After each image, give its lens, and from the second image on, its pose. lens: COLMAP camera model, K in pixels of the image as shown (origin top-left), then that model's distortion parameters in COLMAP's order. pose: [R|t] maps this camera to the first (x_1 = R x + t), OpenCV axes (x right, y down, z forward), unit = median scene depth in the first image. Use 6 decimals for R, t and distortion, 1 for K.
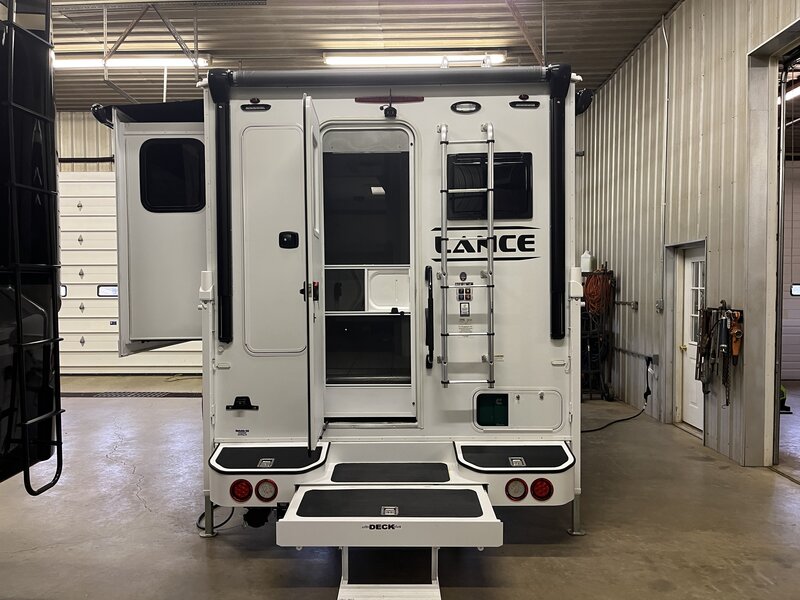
lens RADIAL K [[615.7, 0, 400.5], [0, 615.7, 298.0], [0, 0, 1]] dist [0.017376, -0.002889]
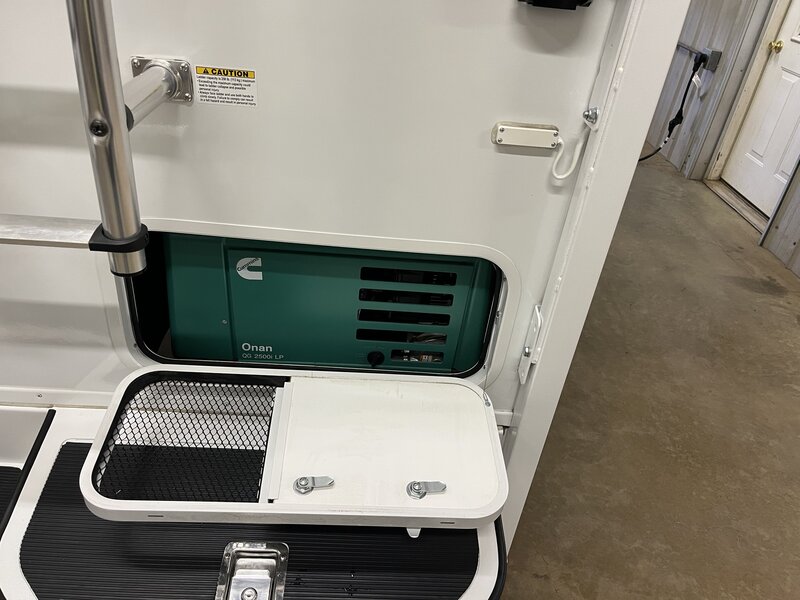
lens RADIAL K [[615.7, 0, 396.1], [0, 615.7, 296.6], [0, 0, 1]] dist [0.017376, -0.002889]
pose [[0.993066, 0.083621, 0.082626, 0.112384], [-0.114390, 0.849404, 0.515197, 0.027646], [-0.027102, -0.521077, 0.853079, 0.449695]]
